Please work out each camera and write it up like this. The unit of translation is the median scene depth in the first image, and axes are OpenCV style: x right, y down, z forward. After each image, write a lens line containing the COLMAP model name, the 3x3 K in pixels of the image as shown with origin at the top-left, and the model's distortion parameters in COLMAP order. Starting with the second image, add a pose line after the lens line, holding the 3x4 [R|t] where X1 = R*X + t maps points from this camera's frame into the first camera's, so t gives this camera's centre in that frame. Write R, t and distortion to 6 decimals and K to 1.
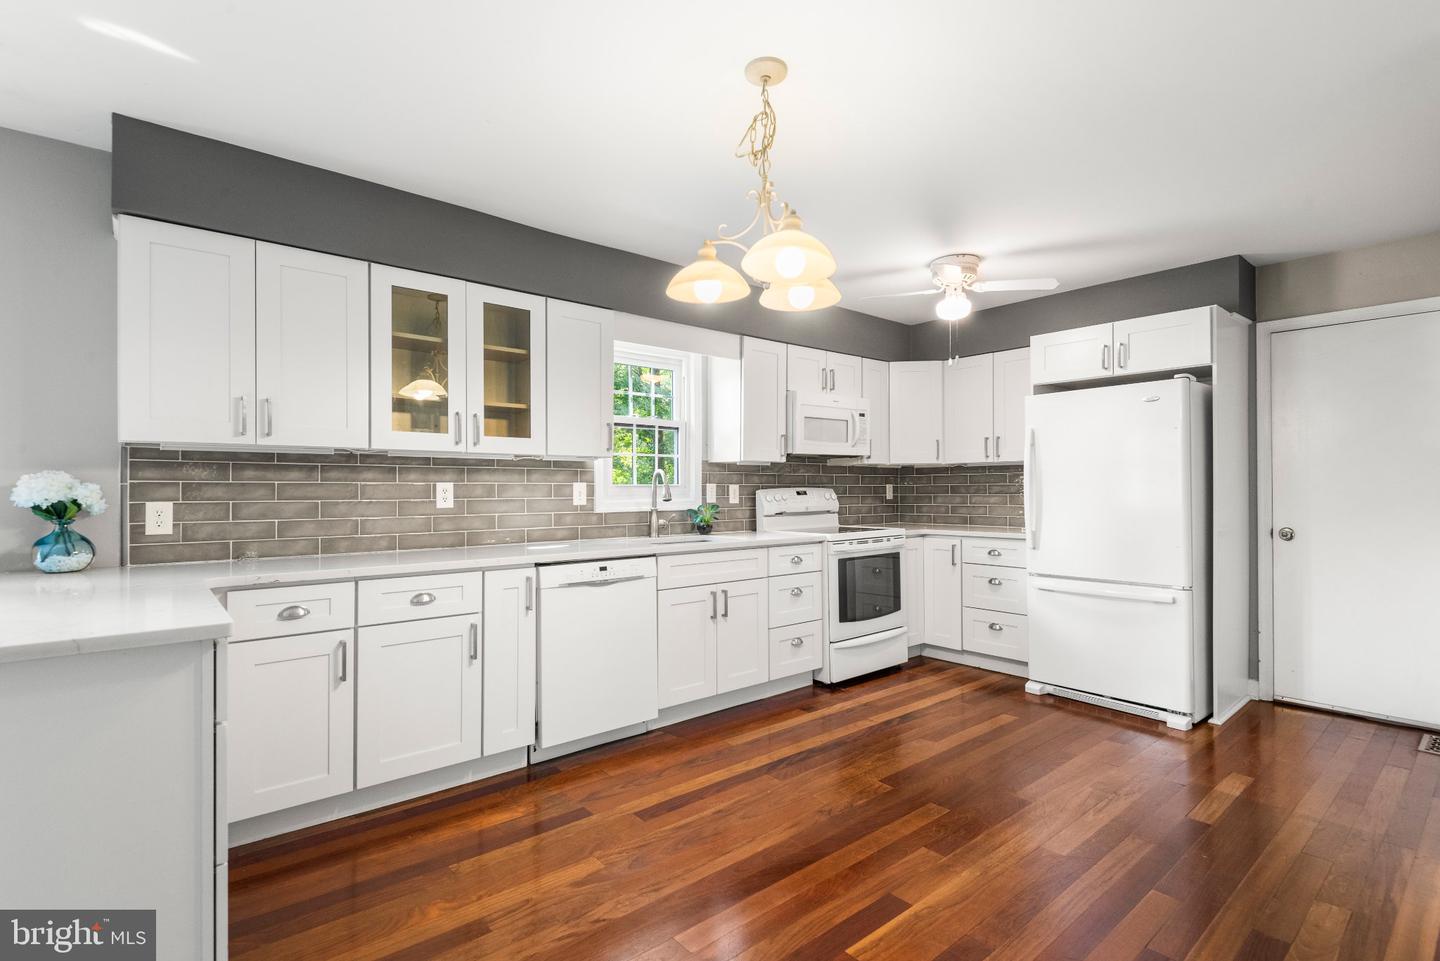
lens RADIAL K [[711.1, 0, 714.7], [0, 711.1, 482.6], [0, 0, 1]] dist [-0.007672, -0.001041]
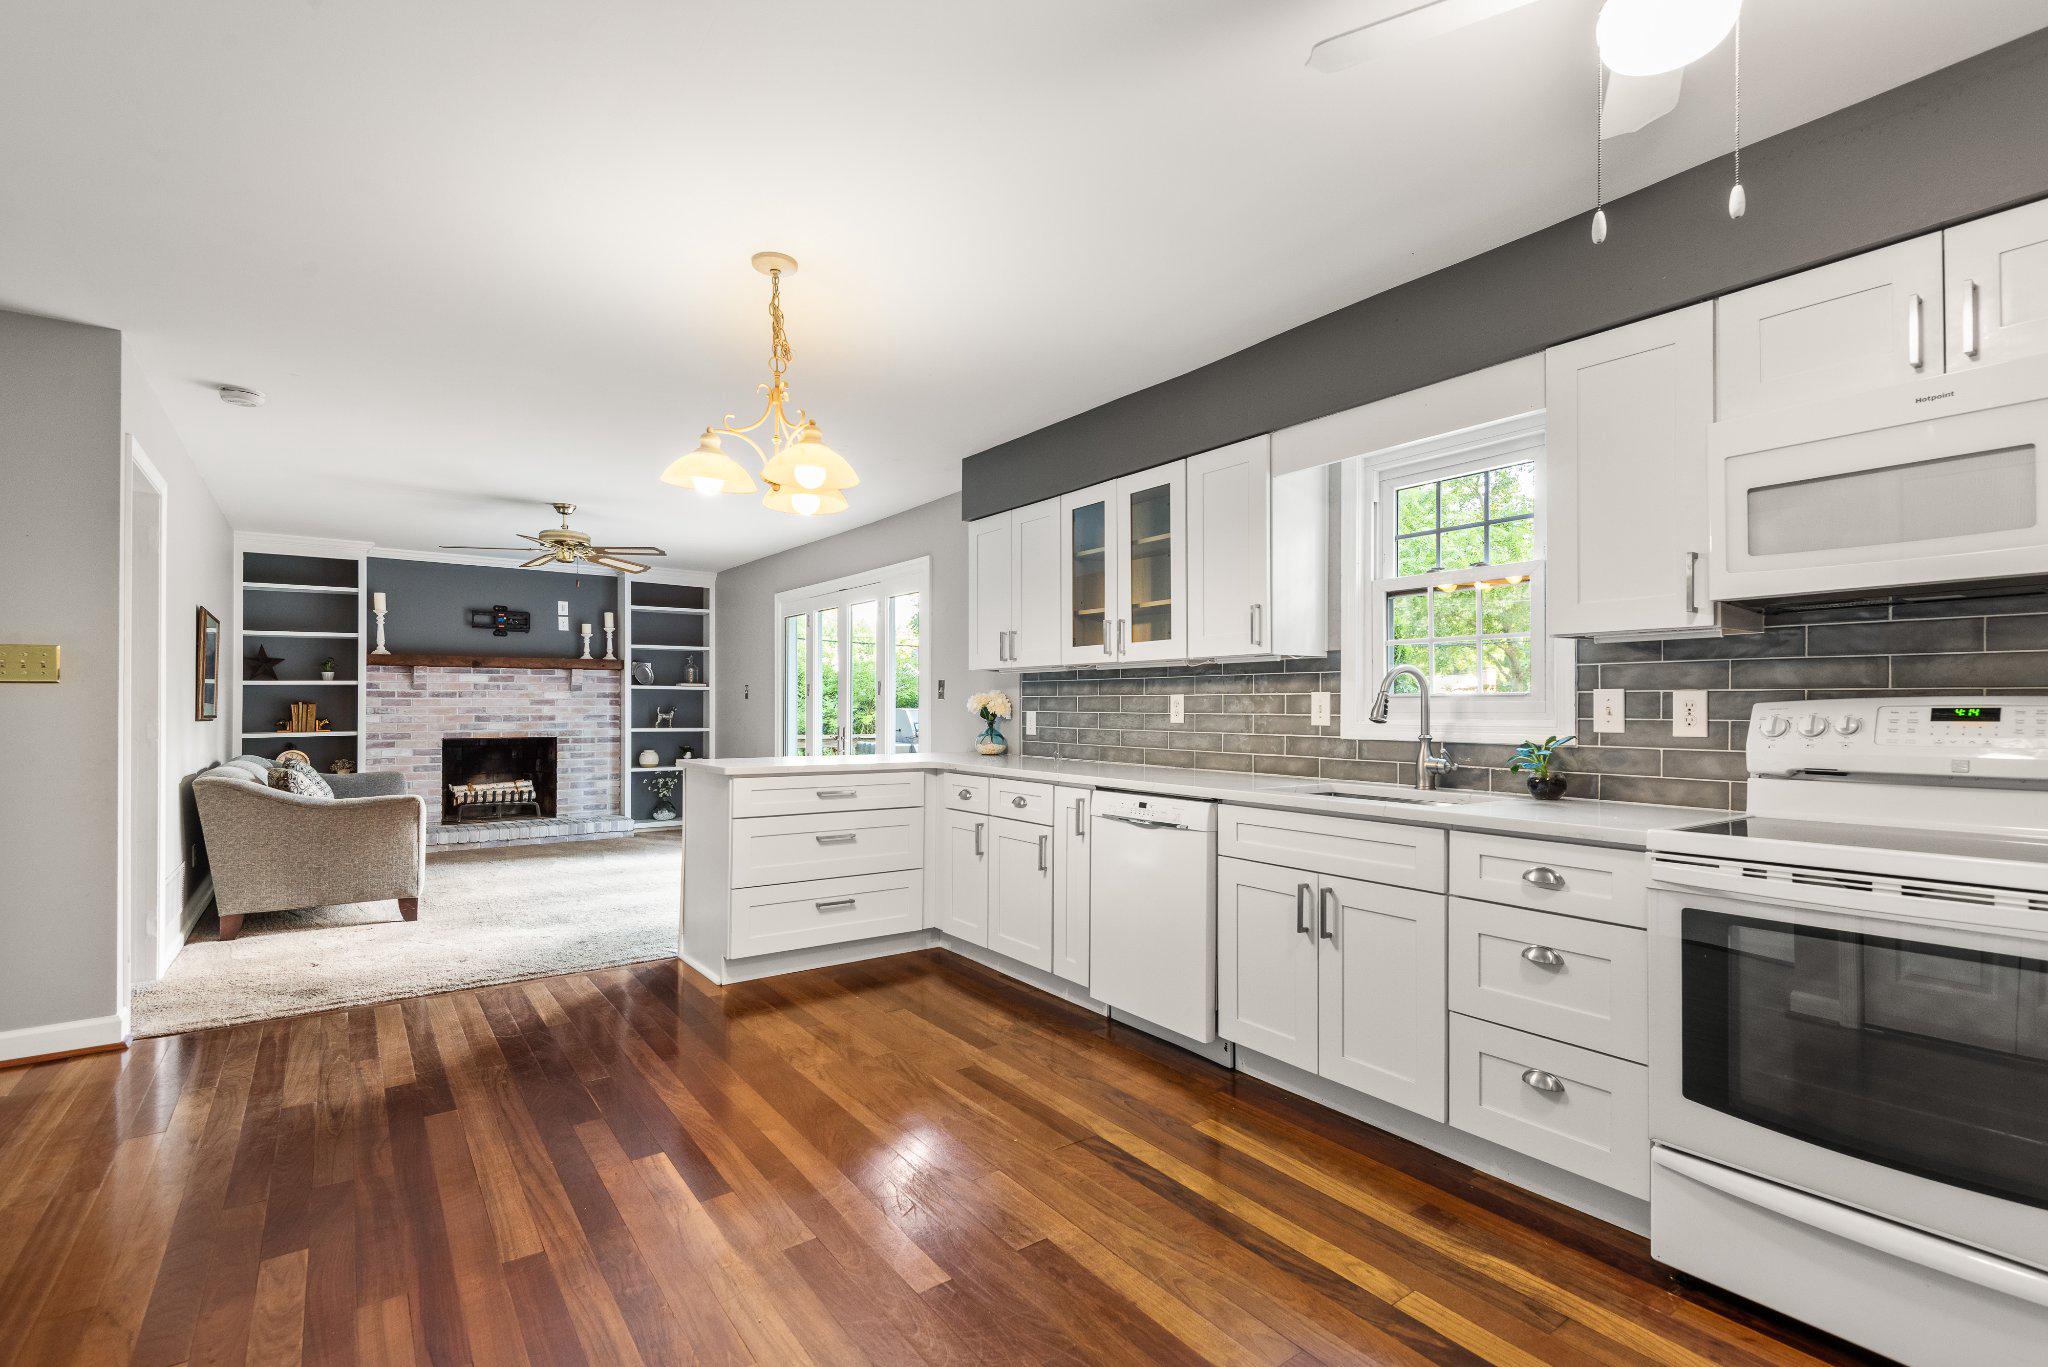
lens RADIAL K [[948.3, 0, 1011.0], [0, 948.3, 700.9], [0, 0, 1]] dist [0.002719, -0.002230]
pose [[-0.119256, -0.003256, -0.992858, 0.815364], [0.006131, 0.999973, -0.004016, 0.010998], [0.992845, -0.006567, -0.119233, 0.911974]]
